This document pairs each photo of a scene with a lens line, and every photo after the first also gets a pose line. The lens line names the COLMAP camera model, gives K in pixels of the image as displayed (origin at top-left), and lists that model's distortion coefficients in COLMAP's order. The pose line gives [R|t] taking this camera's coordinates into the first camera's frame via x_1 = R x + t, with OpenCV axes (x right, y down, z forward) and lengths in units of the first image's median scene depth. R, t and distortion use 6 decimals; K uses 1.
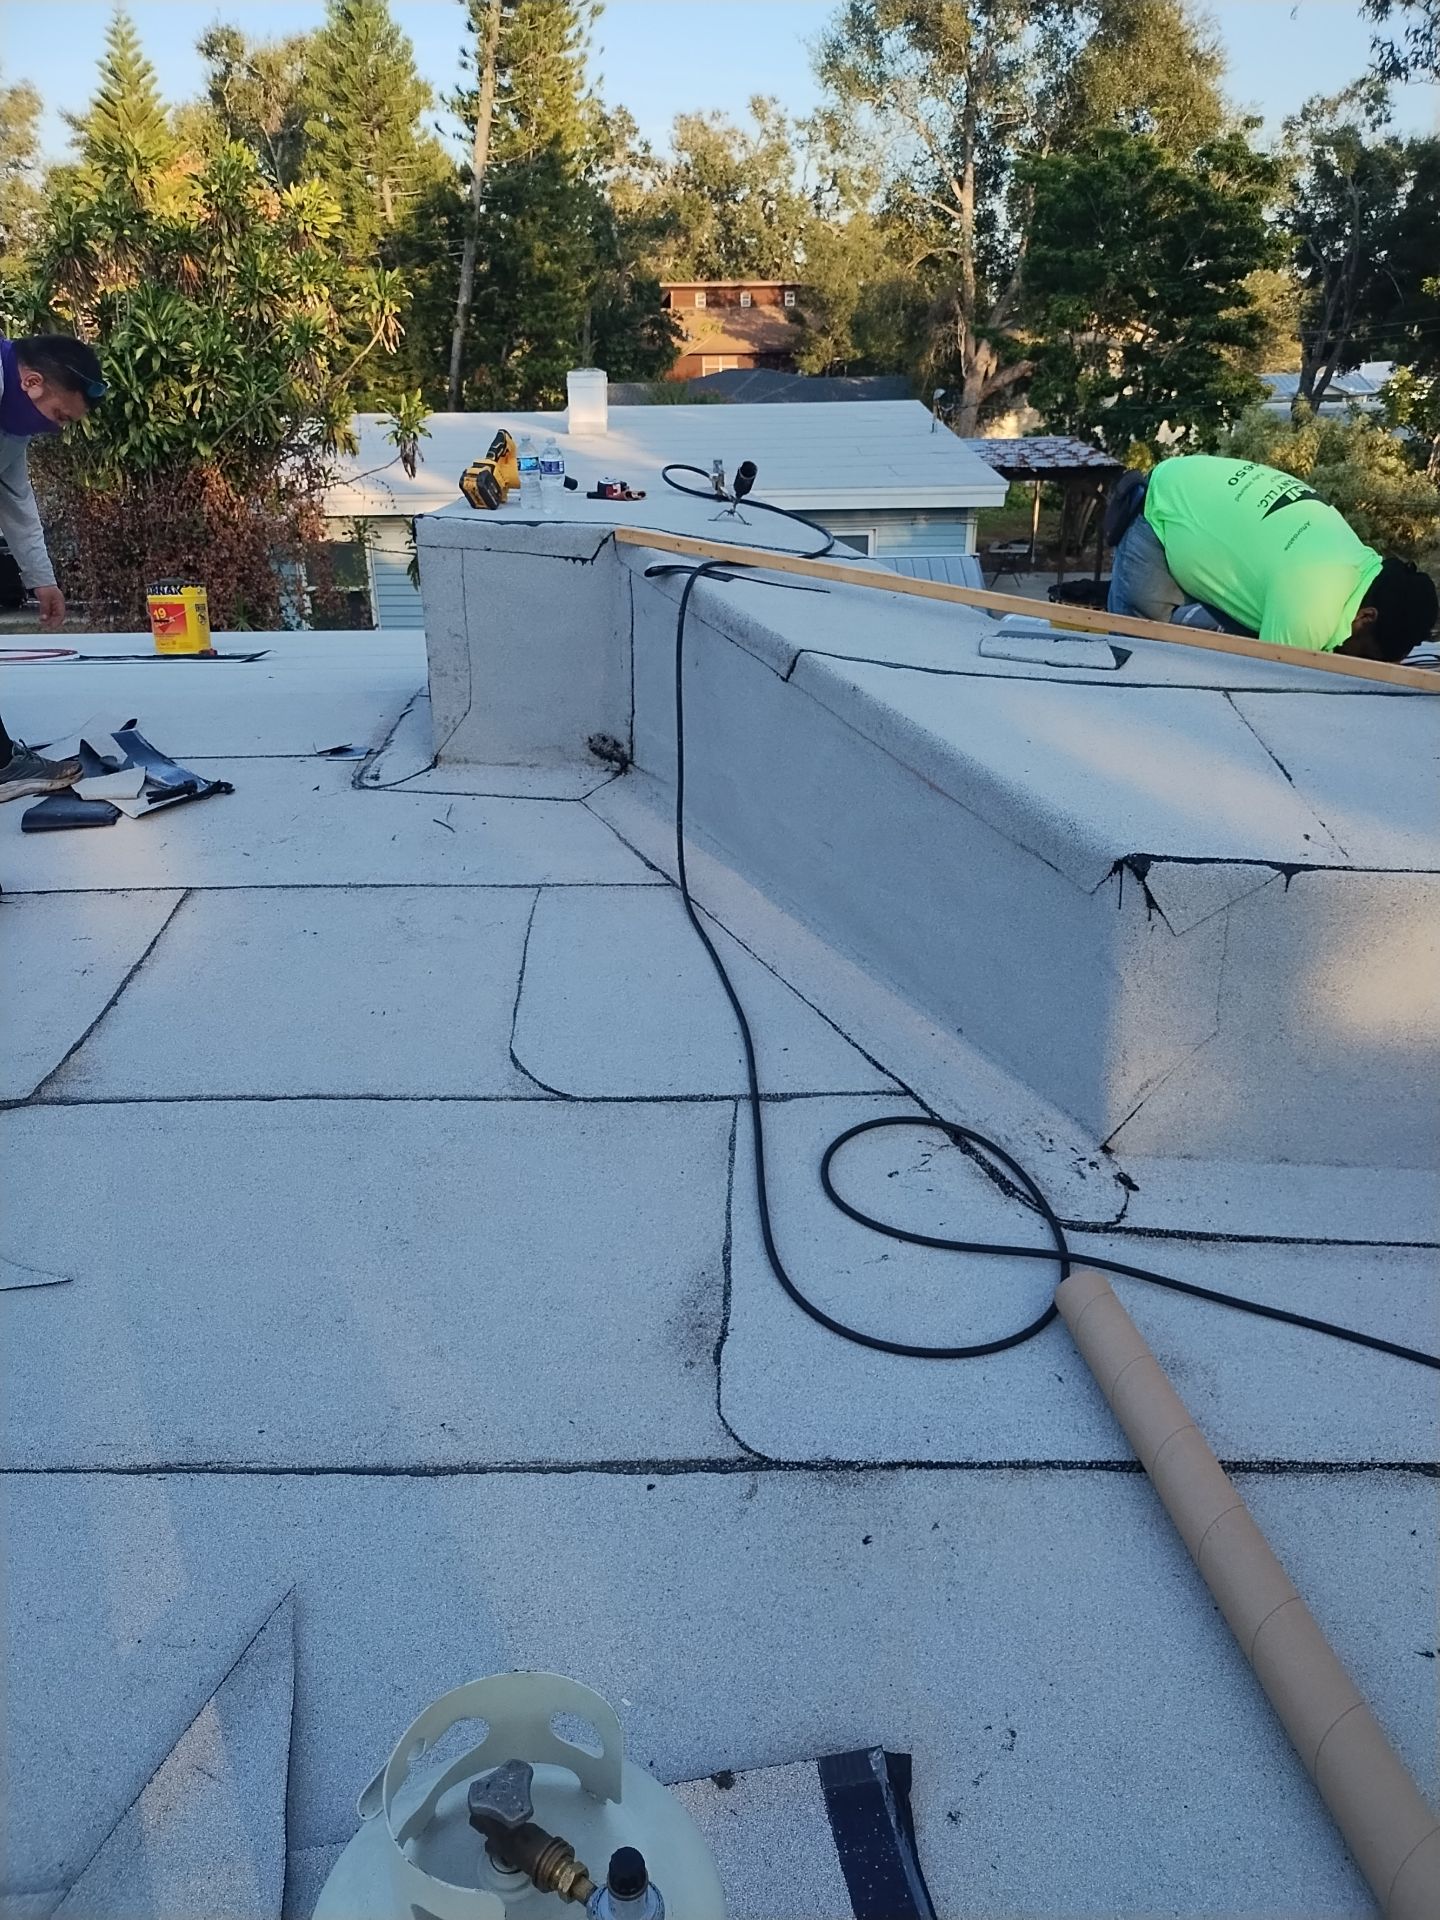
lens RADIAL K [[1440.1, 0, 718.1], [0, 1440.1, 930.2], [0, 0, 1]] dist [0.081618, -0.061467]
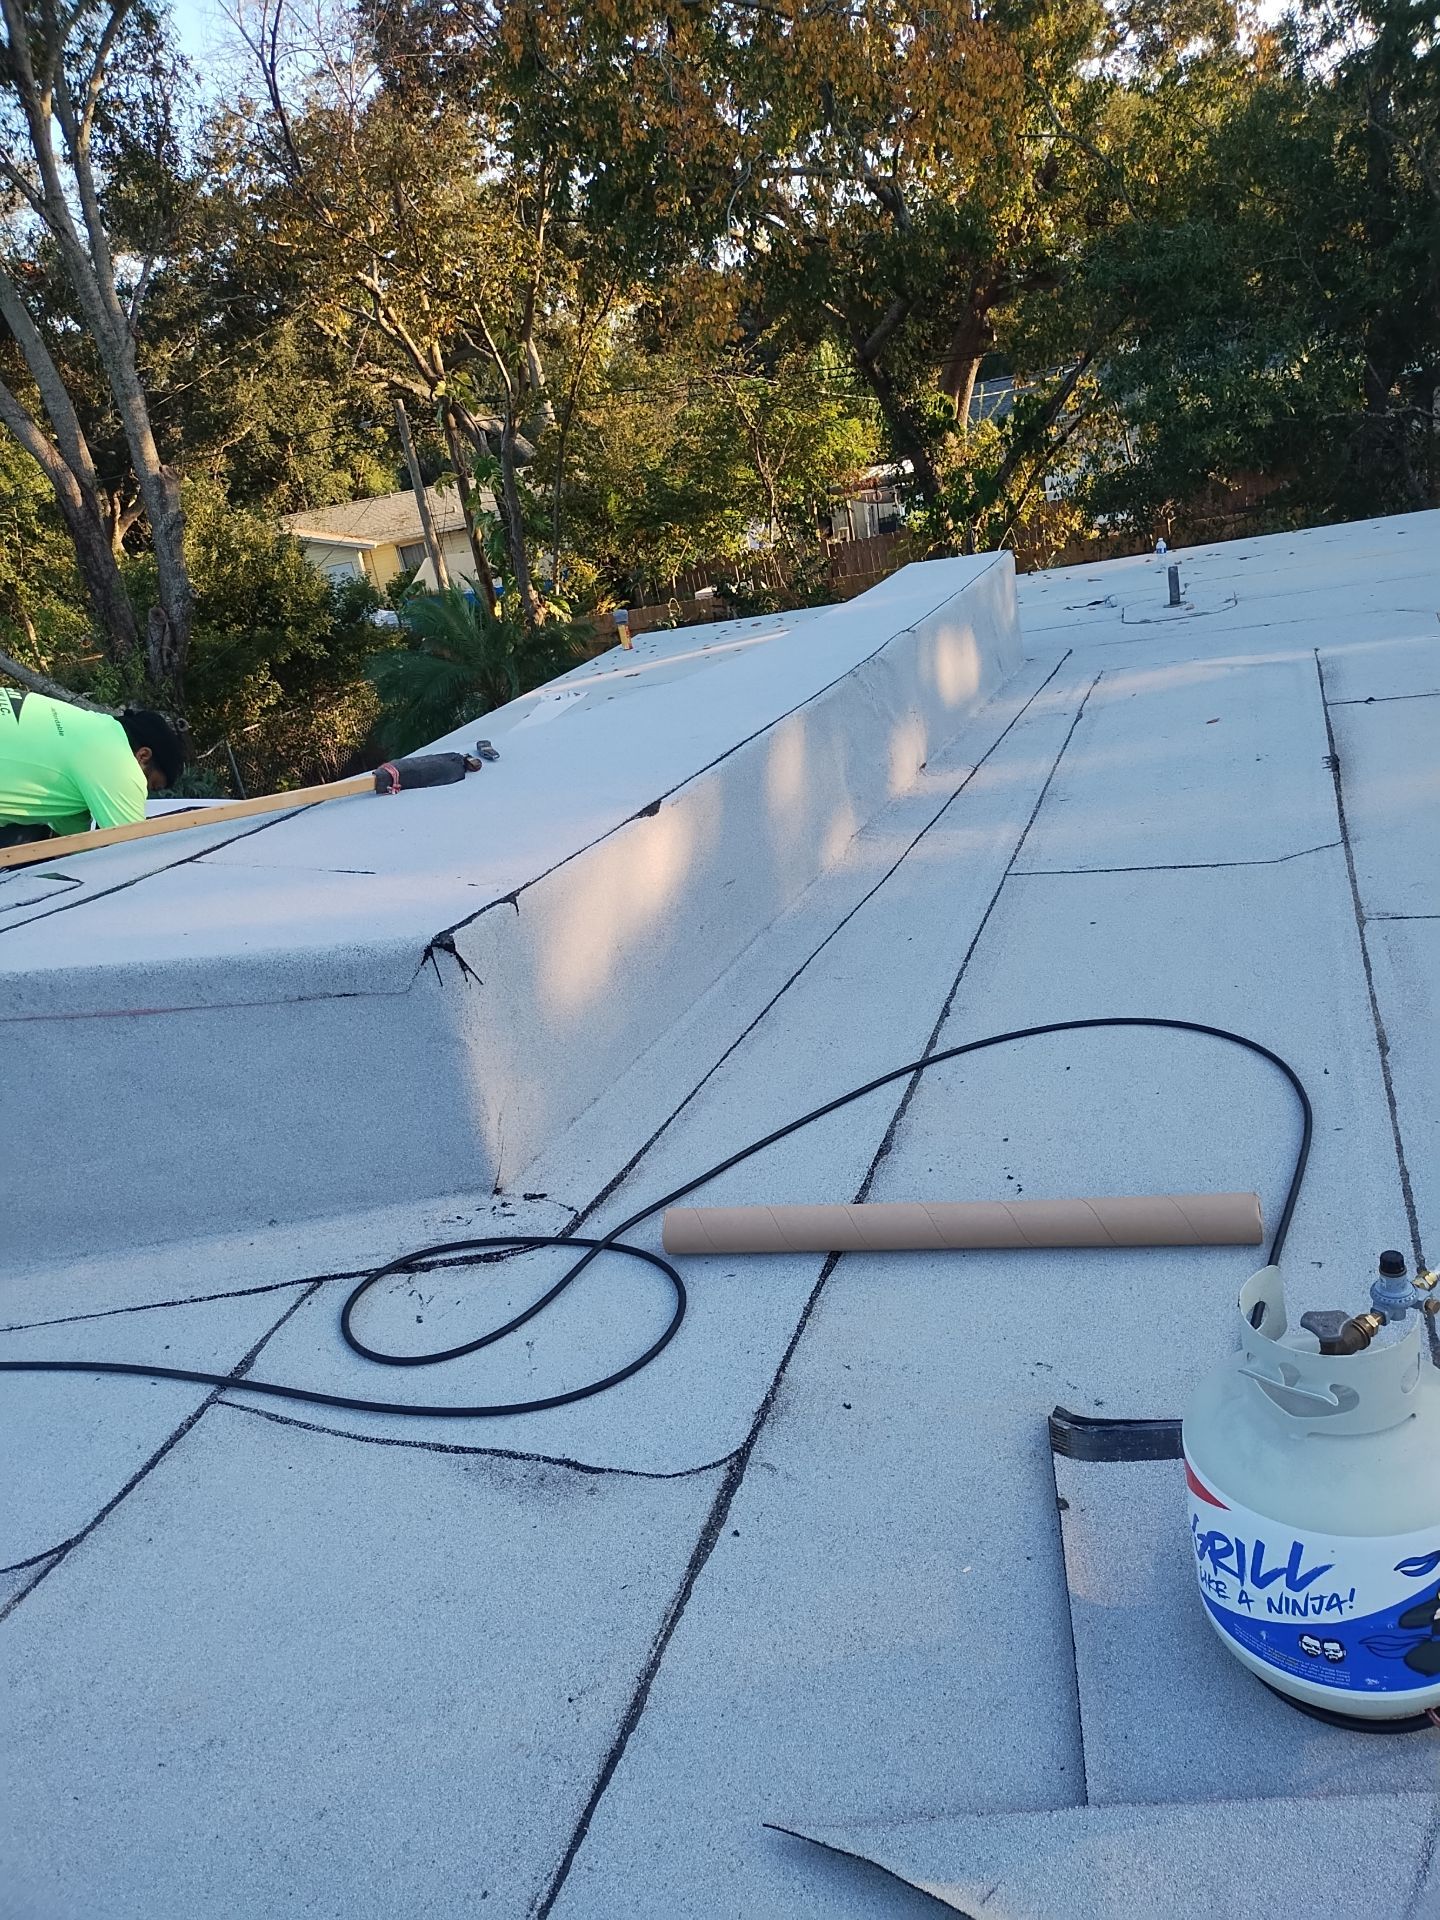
lens RADIAL K [[1440.1, 0, 718.1], [0, 1440.1, 930.2], [0, 0, 1]] dist [0.081618, -0.061467]
pose [[0.320788, -0.360117, 0.876020, -0.649227], [0.506839, 0.846600, 0.162424, -0.128925], [-0.800131, 0.391898, 0.454101, 0.290663]]
